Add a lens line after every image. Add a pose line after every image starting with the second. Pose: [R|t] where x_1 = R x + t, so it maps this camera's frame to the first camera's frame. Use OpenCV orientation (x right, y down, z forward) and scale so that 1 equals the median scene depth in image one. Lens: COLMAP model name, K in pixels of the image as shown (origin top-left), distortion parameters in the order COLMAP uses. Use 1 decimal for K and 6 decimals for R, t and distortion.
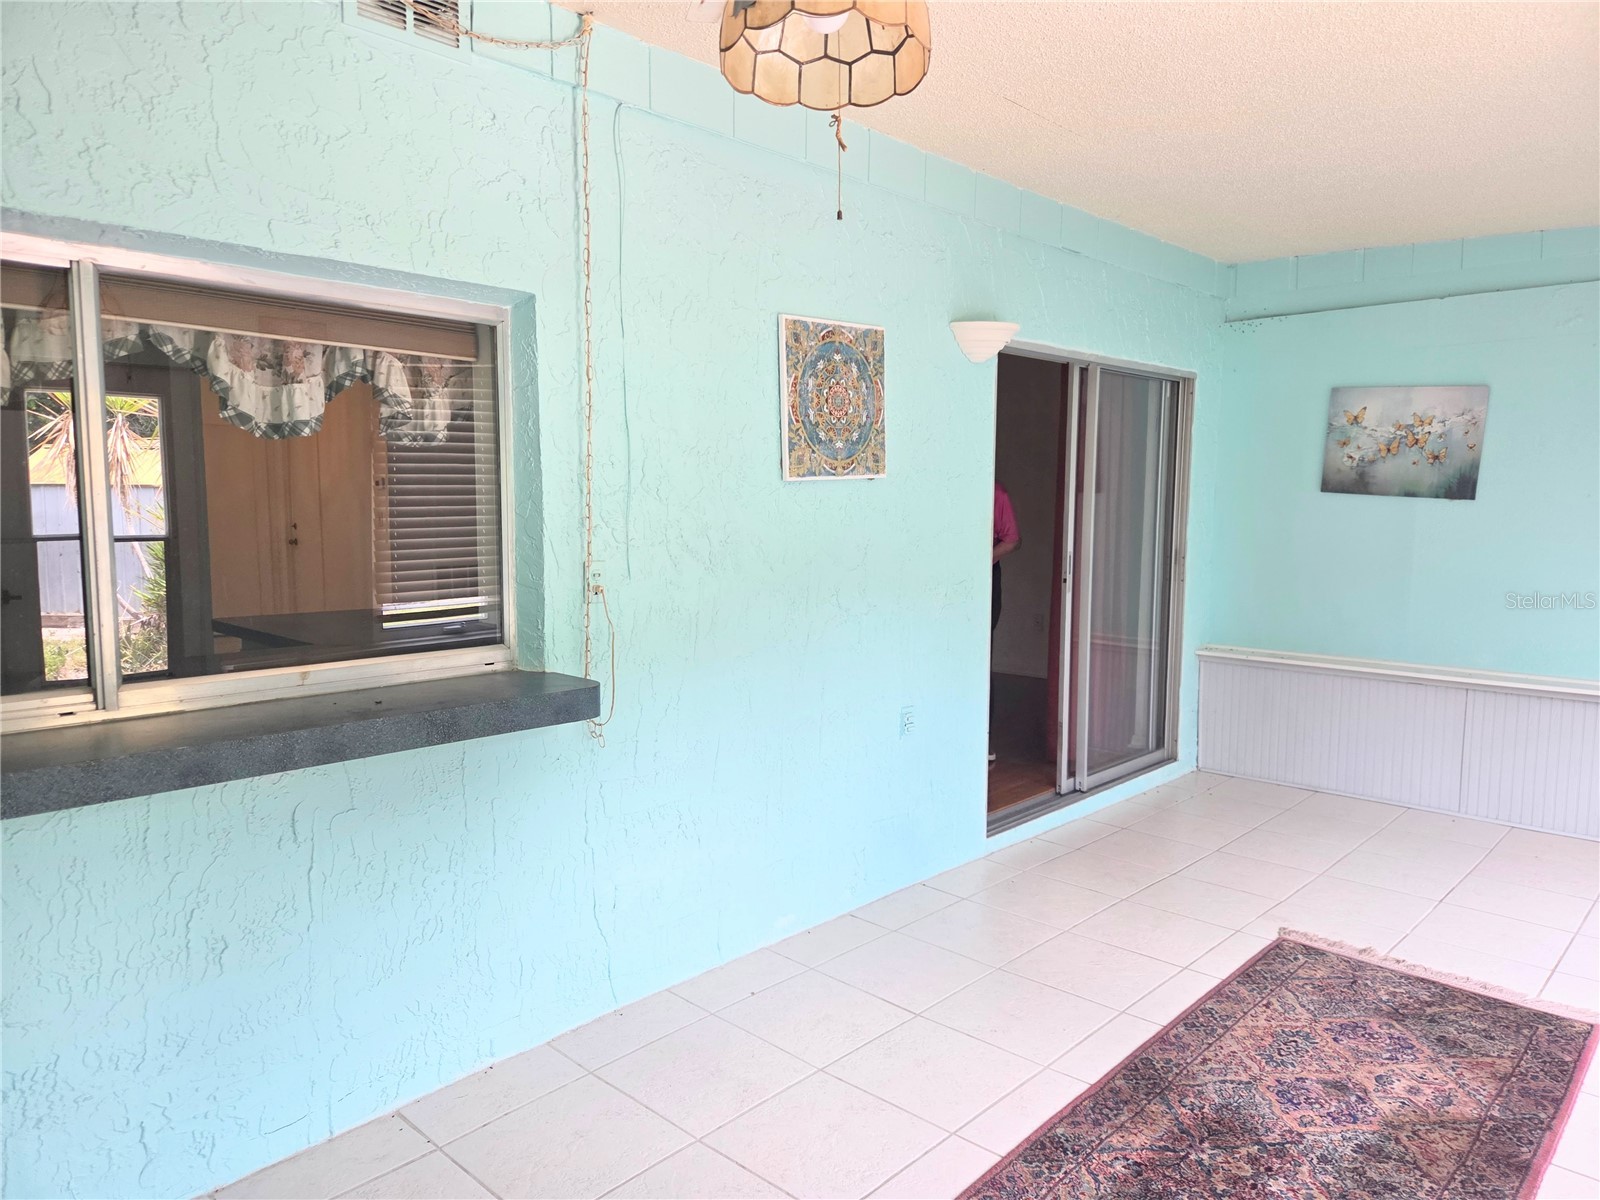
lens RADIAL K [[1074.2, 0, 794.1], [0, 1074.2, 599.1], [0, 0, 1]] dist [0.050098, -0.035656]
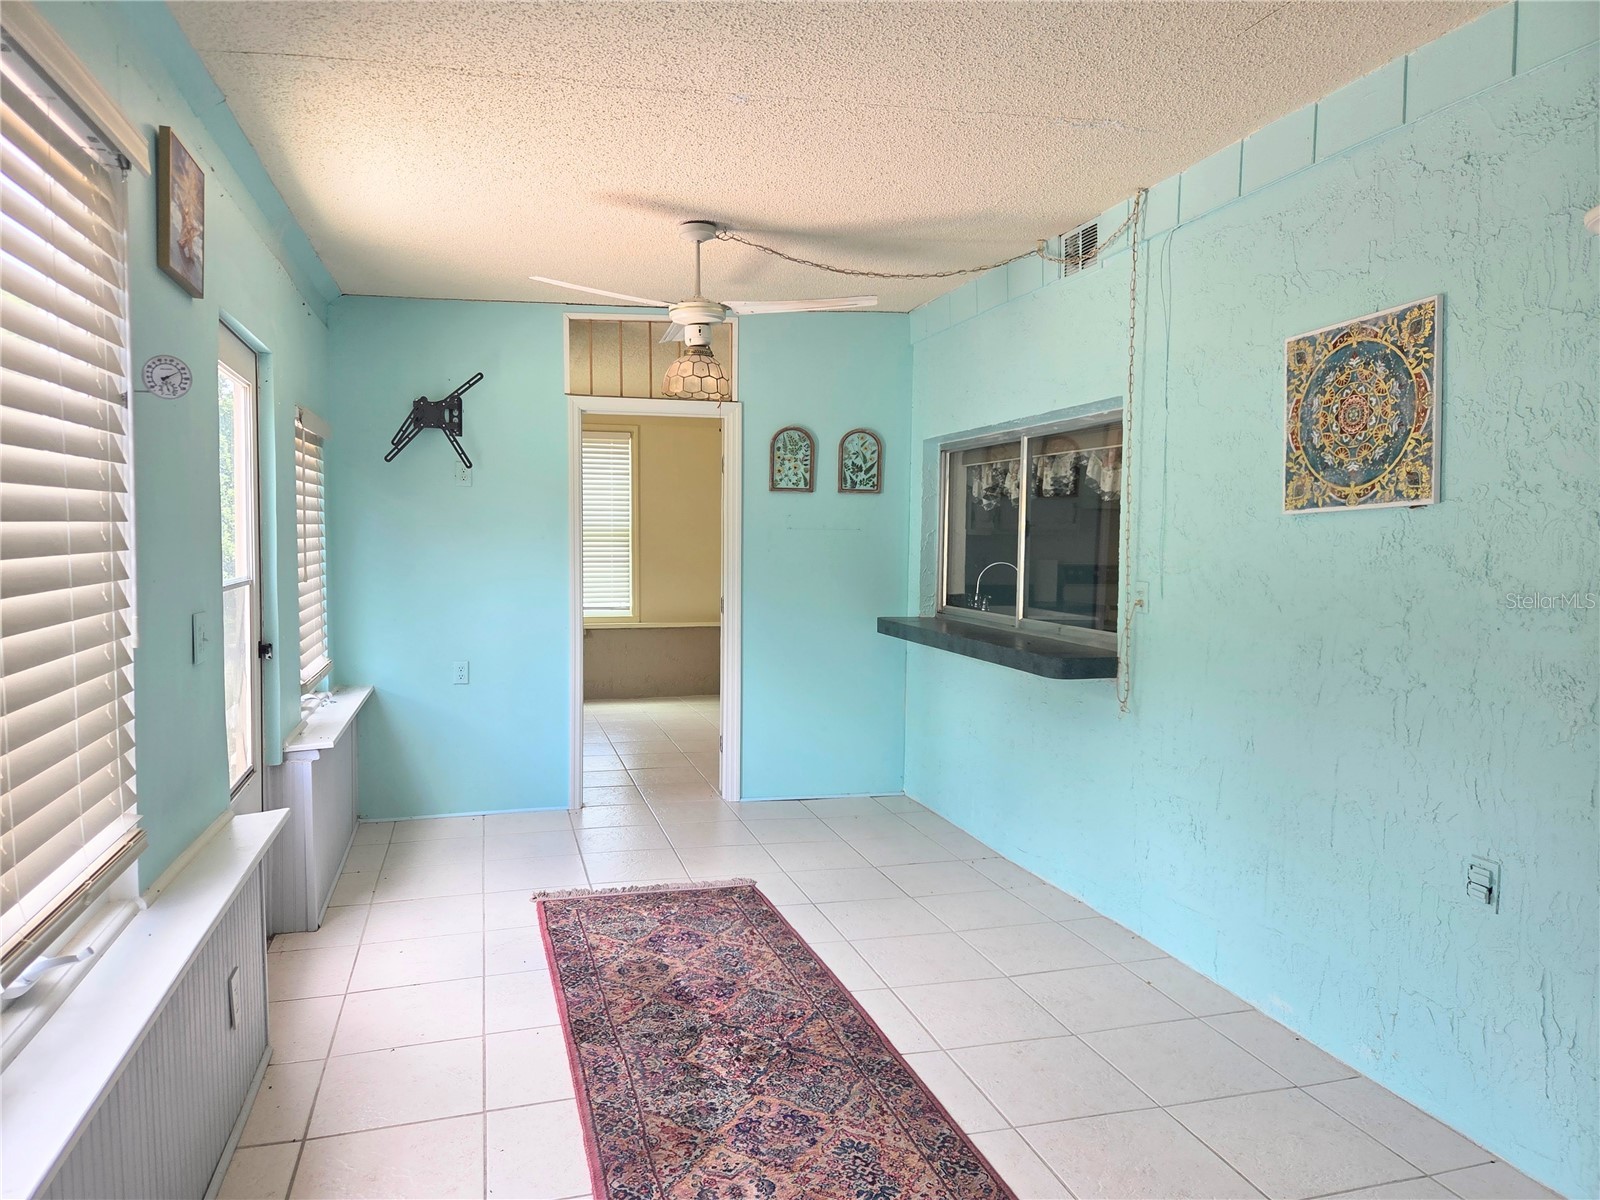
lens RADIAL K [[1074.2, 0, 797.2], [0, 1074.2, 600.3], [0, 0, 1]] dist [0.050098, -0.035656]
pose [[-0.497470, 0.032134, -0.866886, 0.998343], [-0.109590, 0.988979, 0.099549, -0.082766], [0.860531, 0.144524, -0.488466, 1.091392]]
